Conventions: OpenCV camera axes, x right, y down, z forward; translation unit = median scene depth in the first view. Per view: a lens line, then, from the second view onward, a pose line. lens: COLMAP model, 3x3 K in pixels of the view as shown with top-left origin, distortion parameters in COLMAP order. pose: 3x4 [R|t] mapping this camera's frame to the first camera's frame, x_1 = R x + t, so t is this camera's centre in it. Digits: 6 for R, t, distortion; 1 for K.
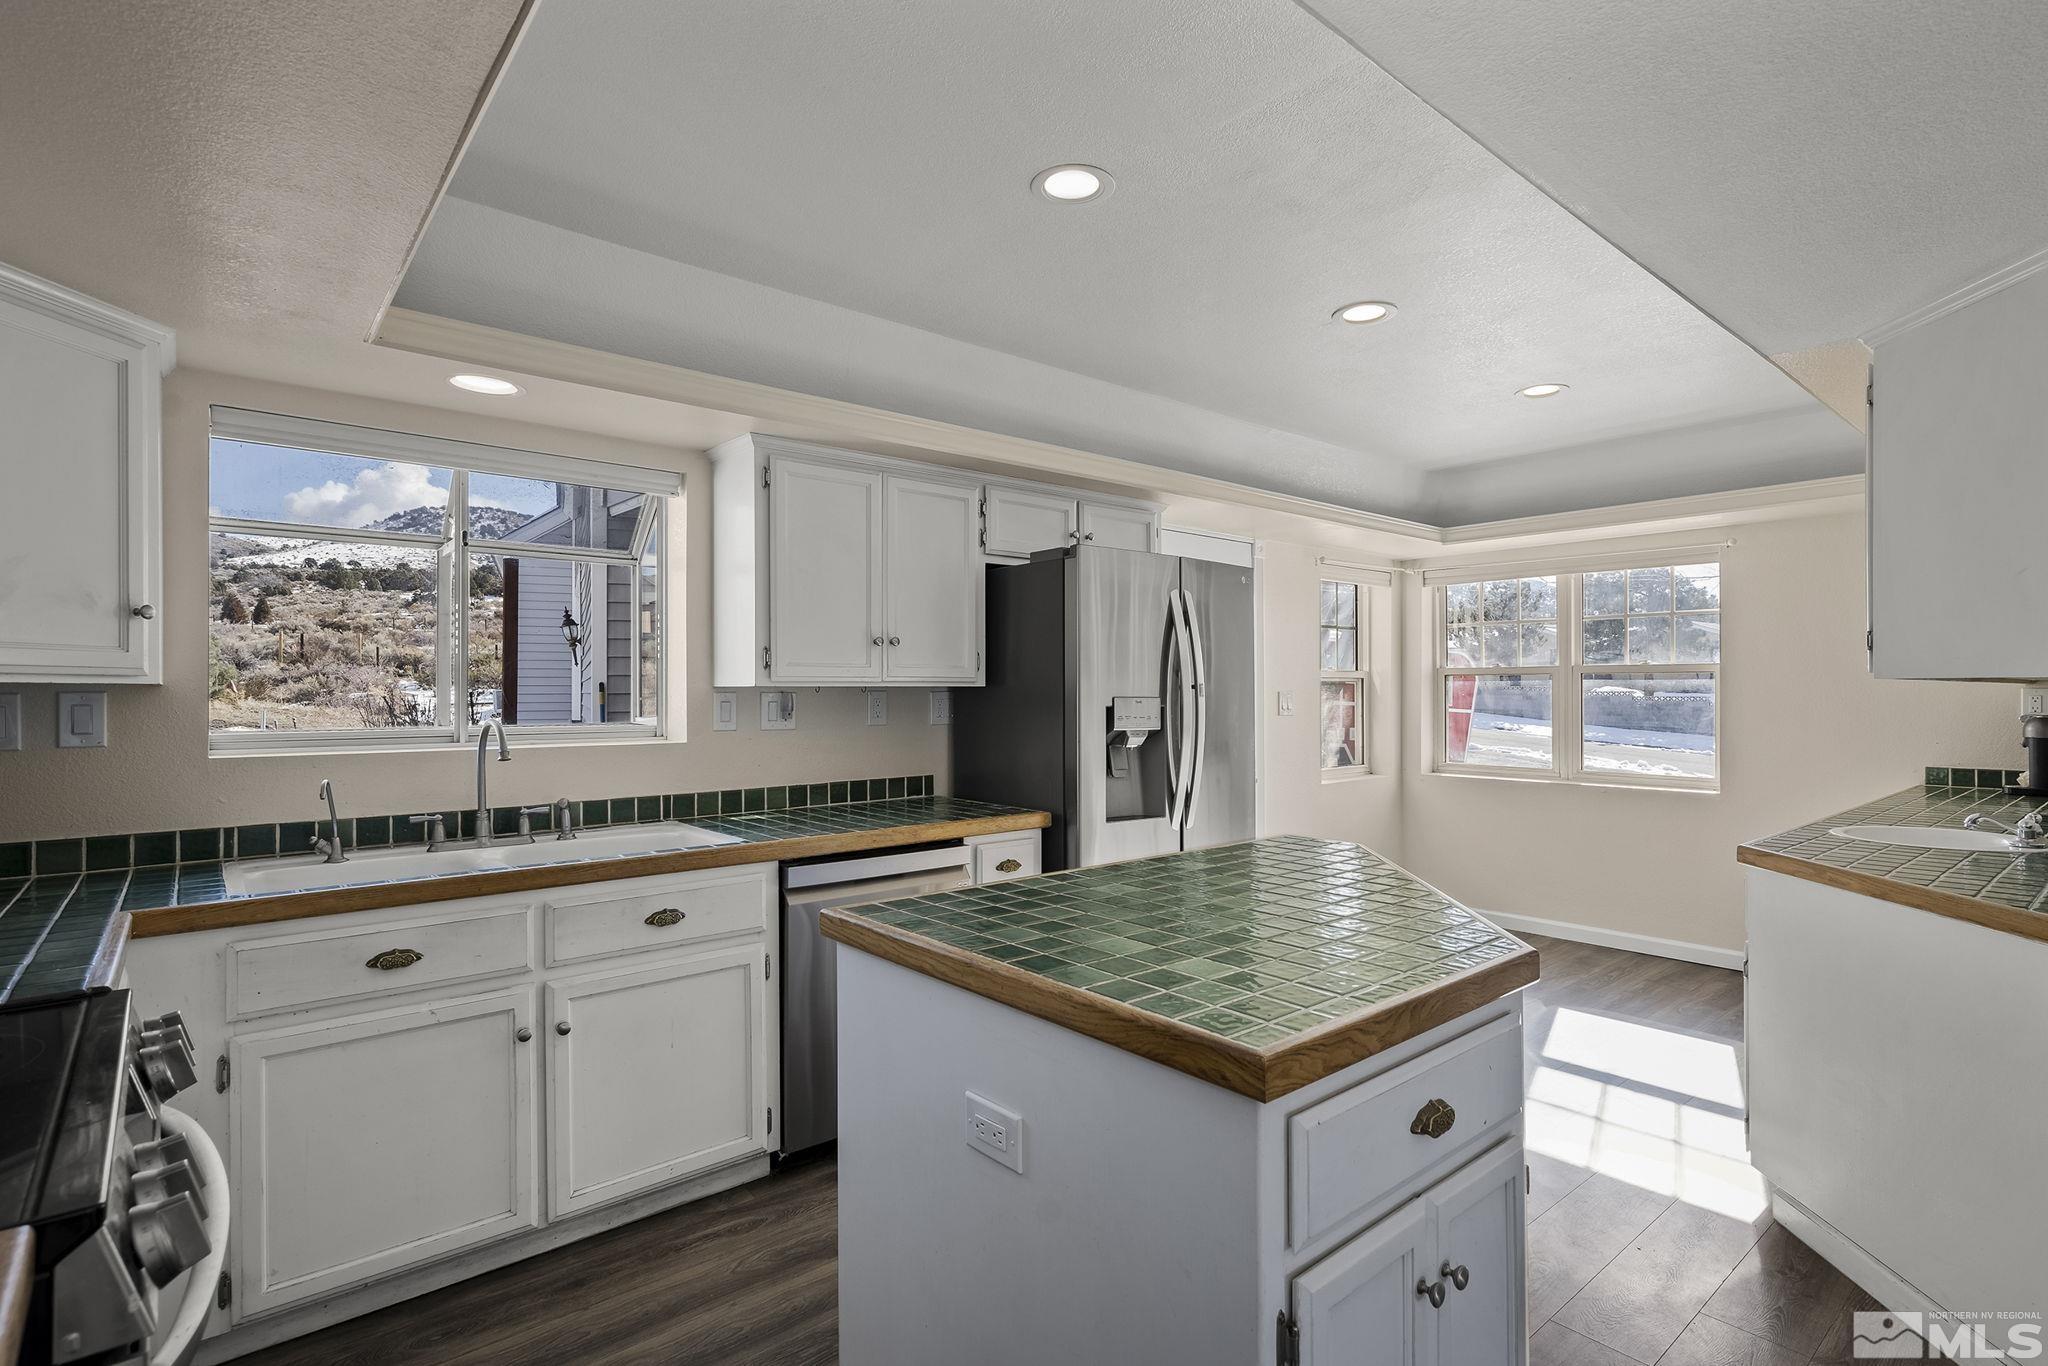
lens RADIAL K [[982.5, 0, 1024.0], [0, 982.5, 683.0], [0, 0, 1]] dist [0.003099, 0.000608]
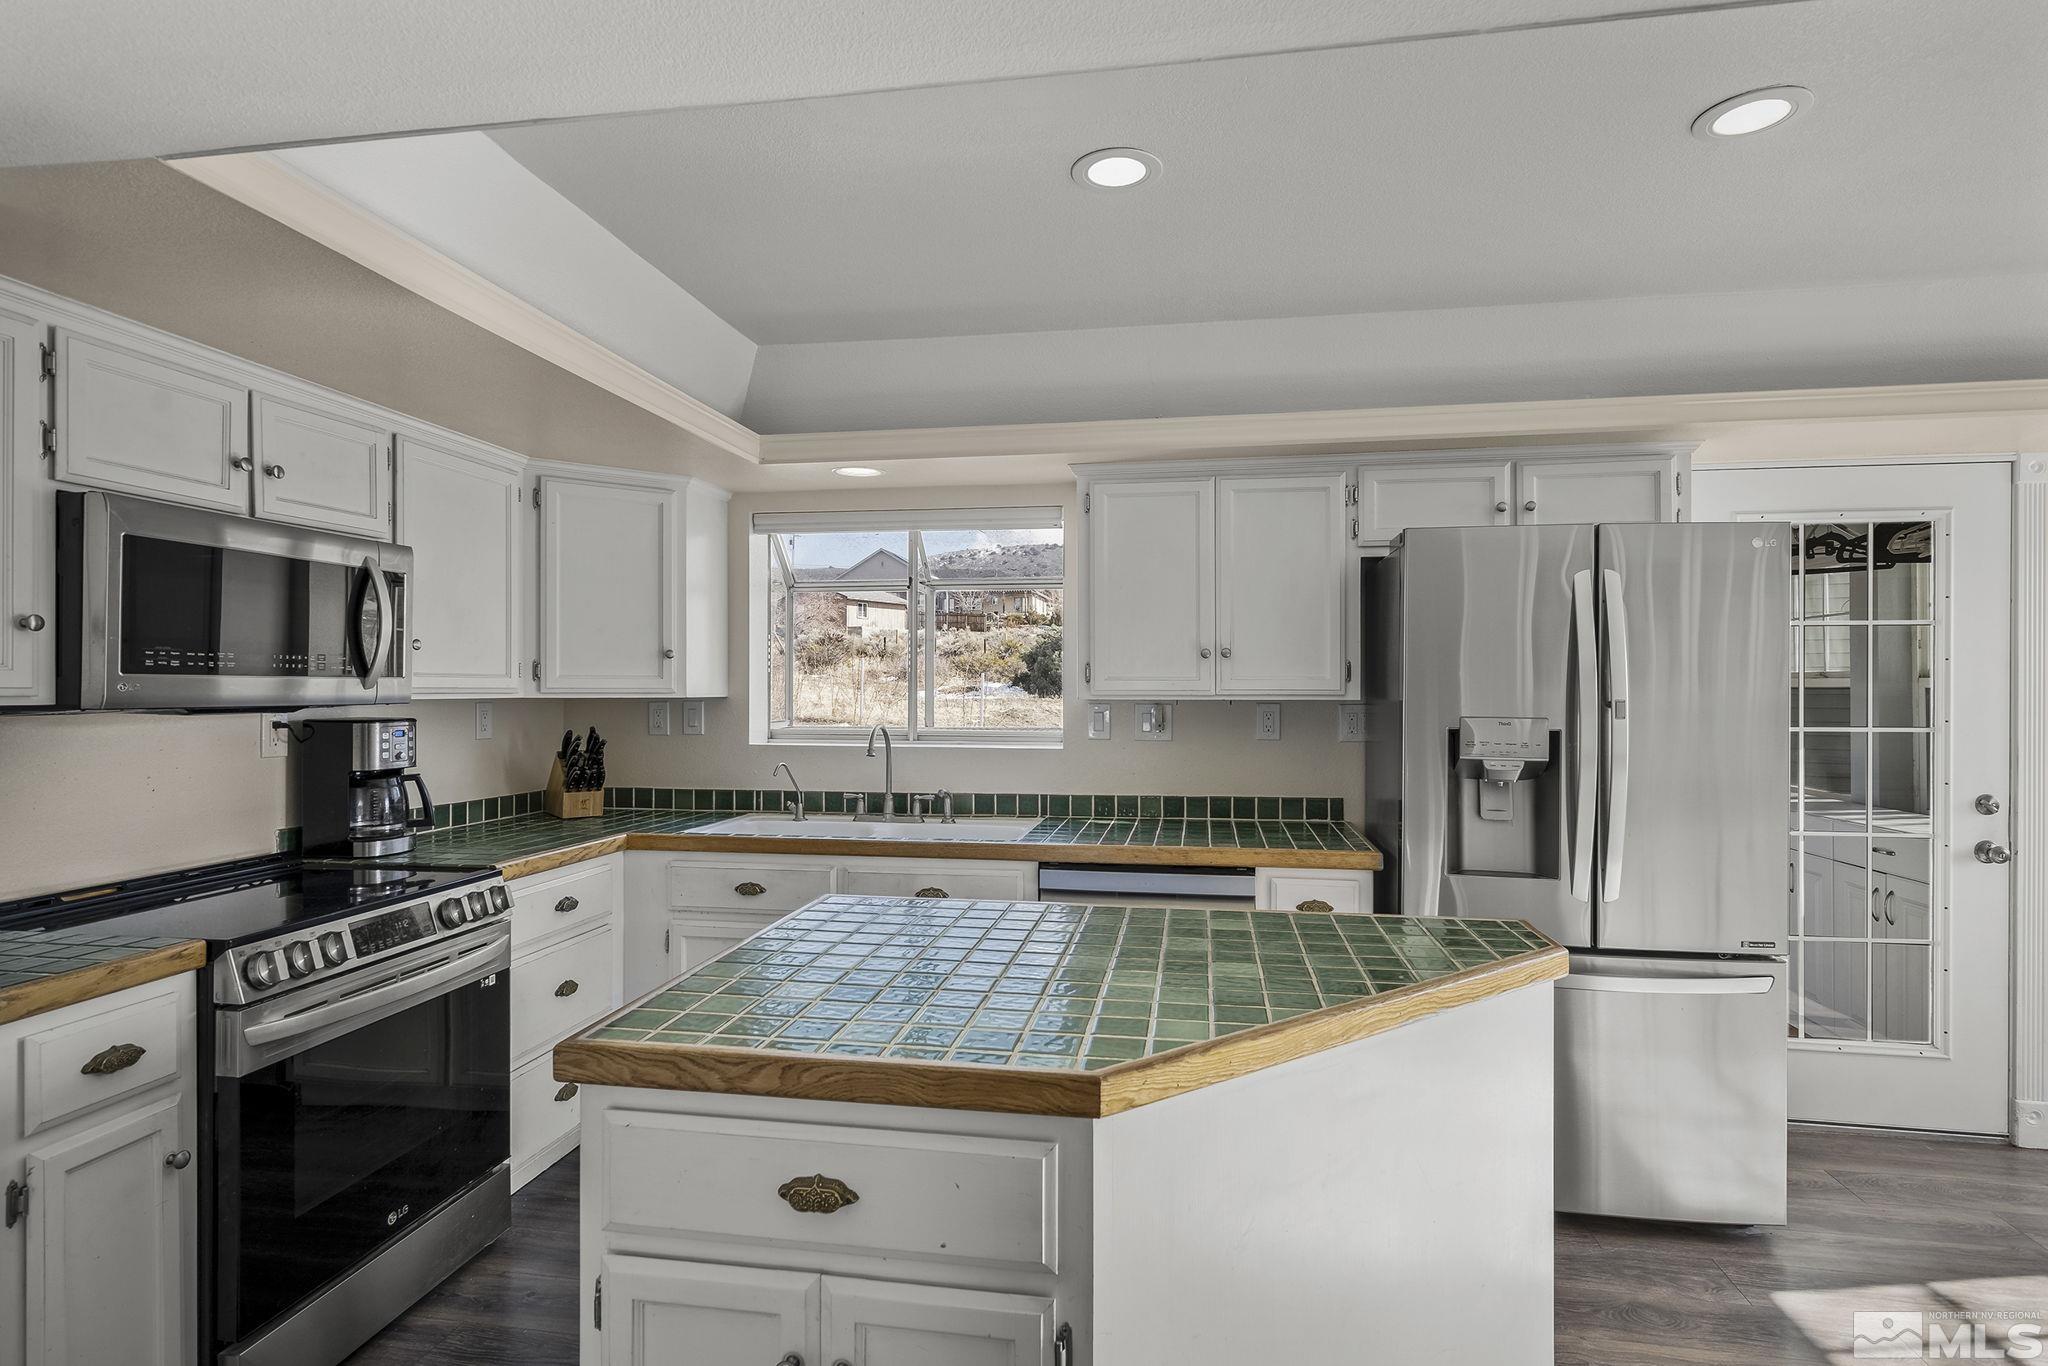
lens RADIAL K [[1043.4, 0, 1024.0], [0, 1043.4, 683.0], [0, 0, 1]] dist [0.000237, -0.000082]
pose [[0.651199, 0.001356, -0.758906, 0.511615], [0.003651, 0.999981, 0.004920, -0.019143], [0.758899, -0.005975, 0.651181, 0.197973]]
